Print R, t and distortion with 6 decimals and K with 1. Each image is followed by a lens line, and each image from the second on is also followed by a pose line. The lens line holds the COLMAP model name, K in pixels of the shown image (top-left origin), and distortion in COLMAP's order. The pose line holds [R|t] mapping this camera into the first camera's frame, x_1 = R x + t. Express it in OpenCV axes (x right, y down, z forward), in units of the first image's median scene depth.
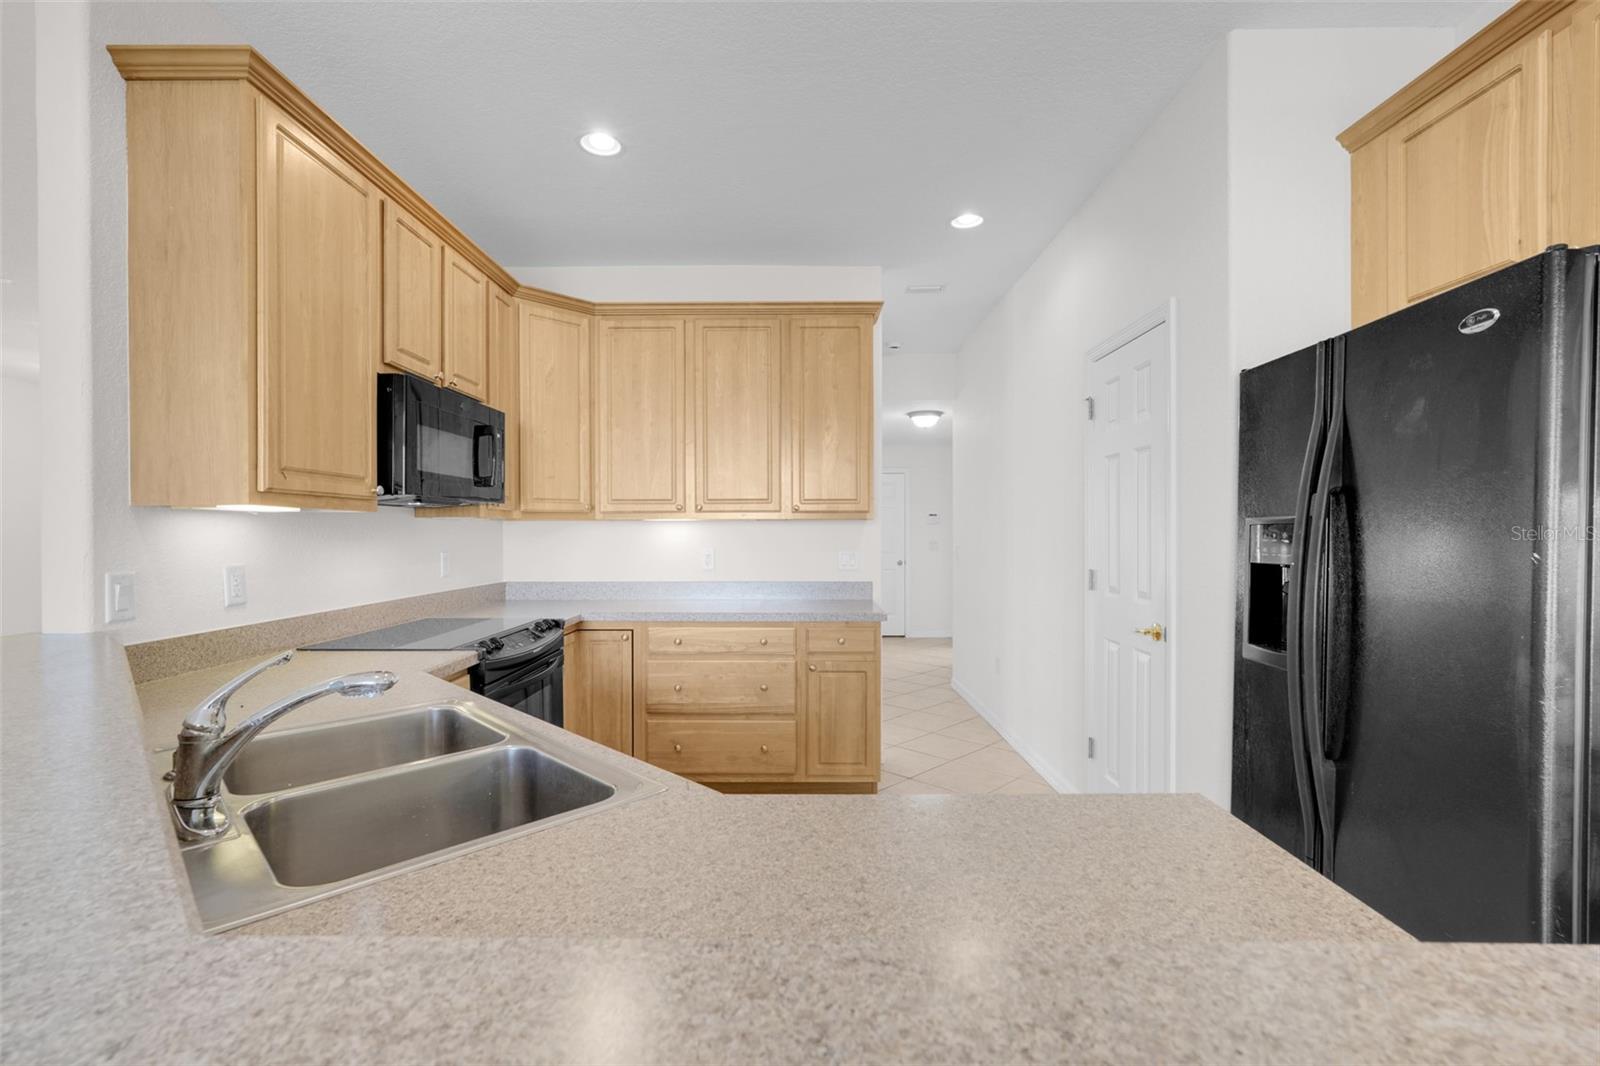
lens RADIAL K [[705.6, 0, 798.6], [0, 705.6, 535.7], [0, 0, 1]] dist [-0.011253, 0.006870]
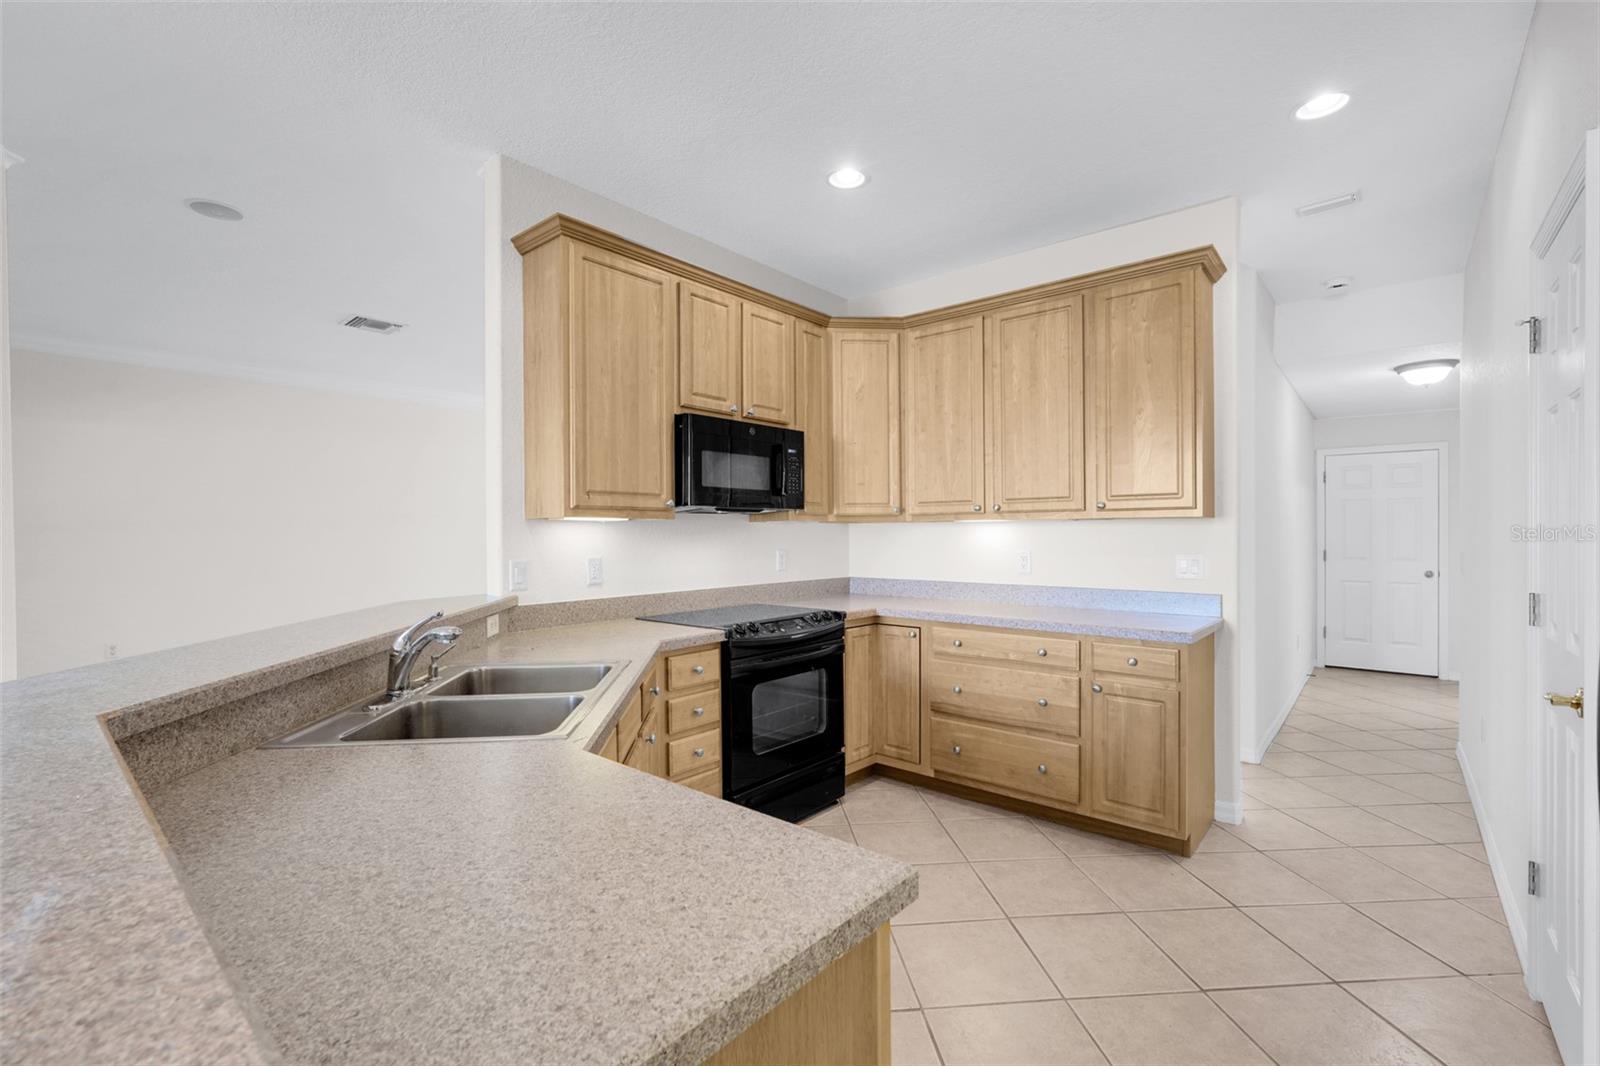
lens RADIAL K [[705.6, 0, 794.3], [0, 705.6, 538.8], [0, 0, 1]] dist [-0.011253, 0.006870]
pose [[0.761485, 0.003754, -0.648172, 0.297271], [-0.000007, 0.999983, 0.005784, -0.003260], [0.648182, -0.004400, 0.761472, 0.091164]]
